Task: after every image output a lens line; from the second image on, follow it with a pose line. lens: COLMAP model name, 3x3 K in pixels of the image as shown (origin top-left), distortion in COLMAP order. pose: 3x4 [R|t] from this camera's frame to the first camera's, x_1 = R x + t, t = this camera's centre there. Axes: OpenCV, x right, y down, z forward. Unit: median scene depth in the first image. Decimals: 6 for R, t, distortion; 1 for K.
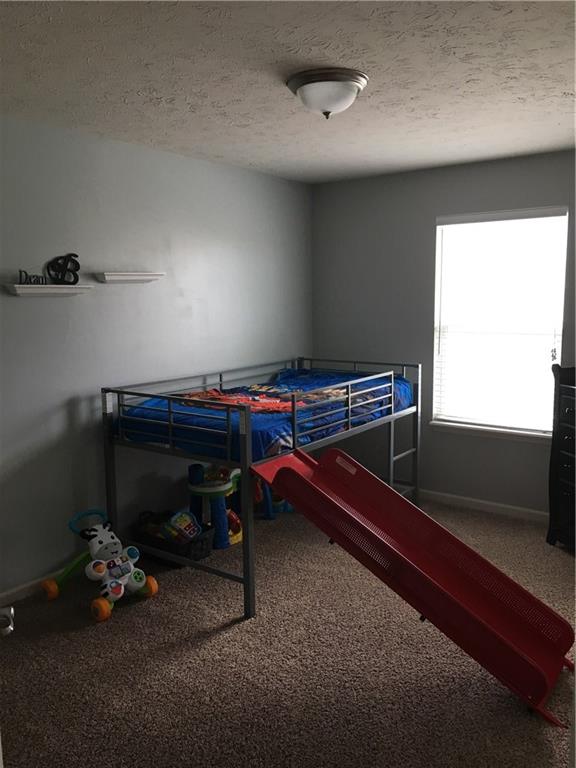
lens RADIAL K [[657.4, 0, 292.3], [0, 657.4, 378.8], [0, 0, 1]] dist [0.078042, -0.105059]
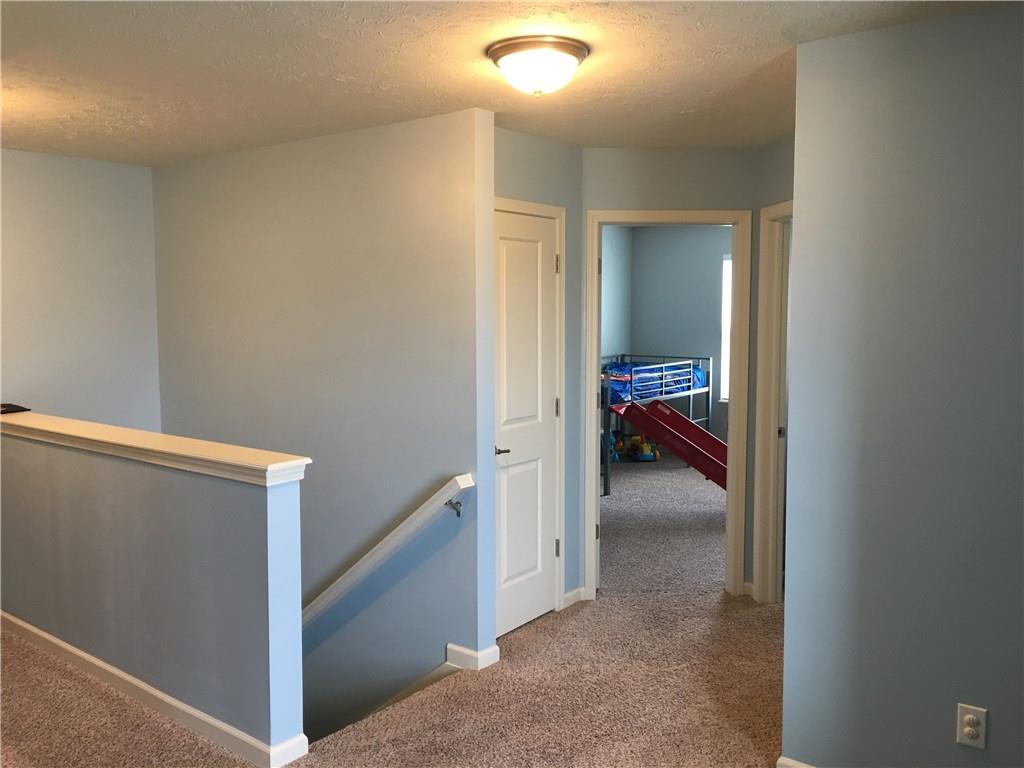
lens RADIAL K [[876.5, 0, 512.2], [0, 876.5, 372.9], [0, 0, 1]] dist [0.078042, -0.105059]
pose [[0.998733, 0.011503, -0.048992, -0.149777], [-0.013798, 0.998810, -0.046770, 0.111775], [0.048396, 0.047387, 0.997704, -0.968027]]
